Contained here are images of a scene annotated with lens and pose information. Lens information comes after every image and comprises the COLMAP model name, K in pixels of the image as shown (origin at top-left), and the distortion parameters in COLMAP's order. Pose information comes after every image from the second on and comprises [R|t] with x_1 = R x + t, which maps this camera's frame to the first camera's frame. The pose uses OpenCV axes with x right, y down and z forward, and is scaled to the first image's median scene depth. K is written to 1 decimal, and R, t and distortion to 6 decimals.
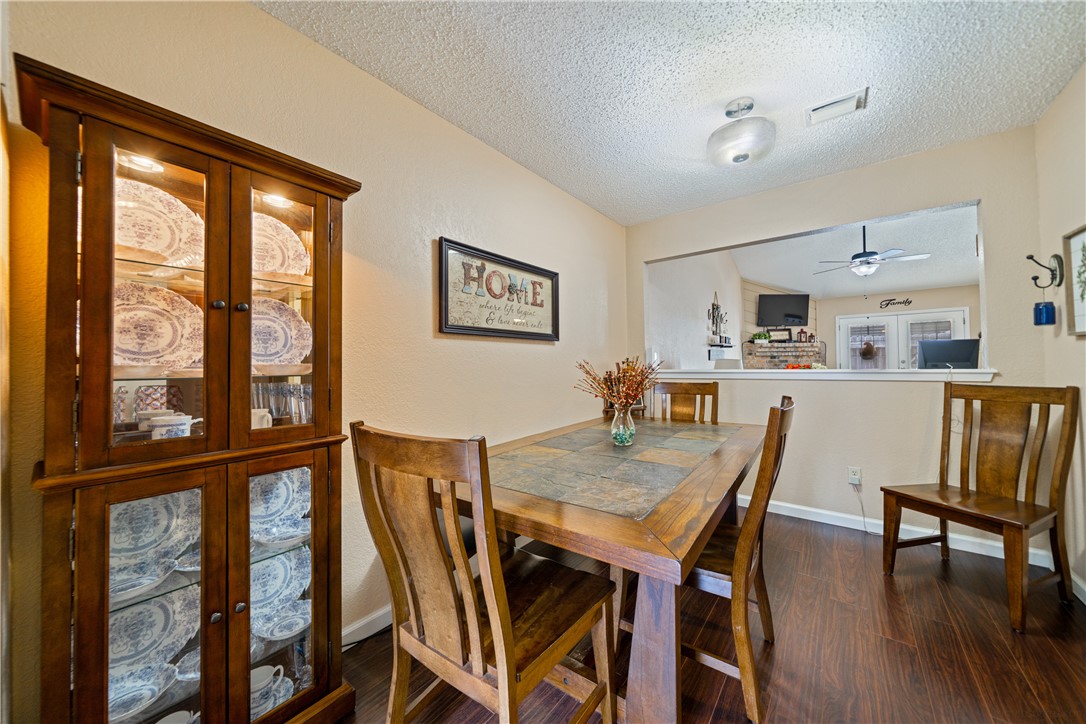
lens RADIAL K [[383.5, 0, 542.3], [0, 383.5, 359.1], [0, 0, 1]] dist [-0.000999, -0.000097]
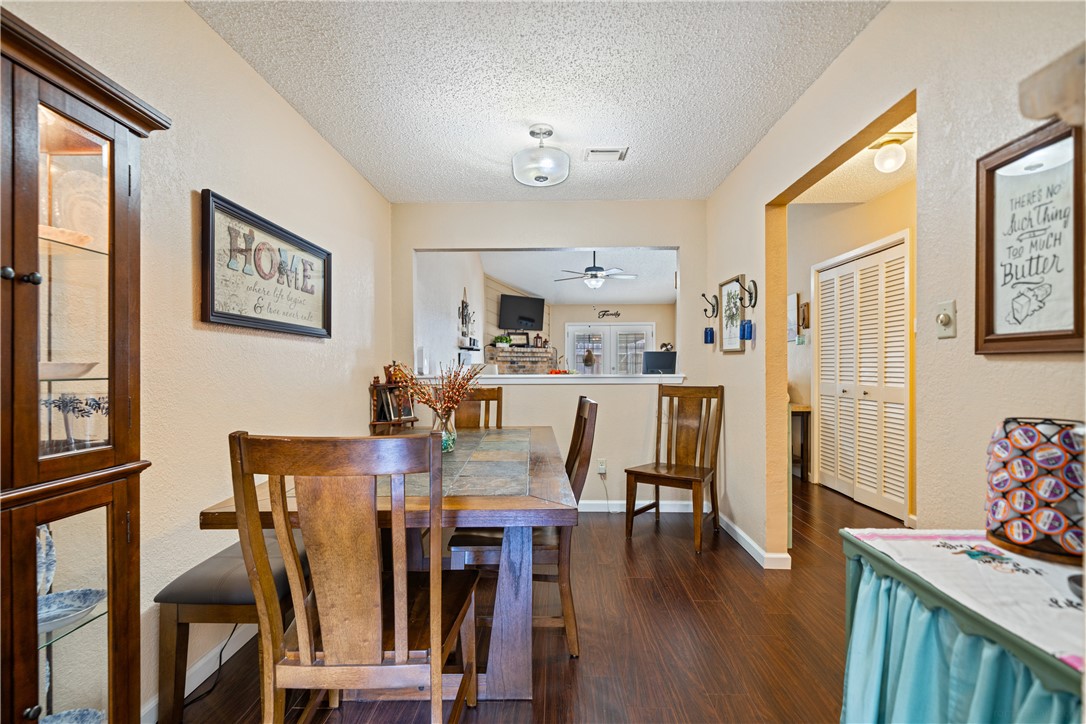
lens RADIAL K [[507.1, 0, 543.7], [0, 507.1, 368.4], [0, 0, 1]] dist [0.004364, 0.000201]
pose [[0.800062, 0.008773, 0.599853, -0.288534], [-0.015684, 0.999857, 0.006295, 0.002316], [-0.599712, -0.014444, 0.800086, -0.135998]]
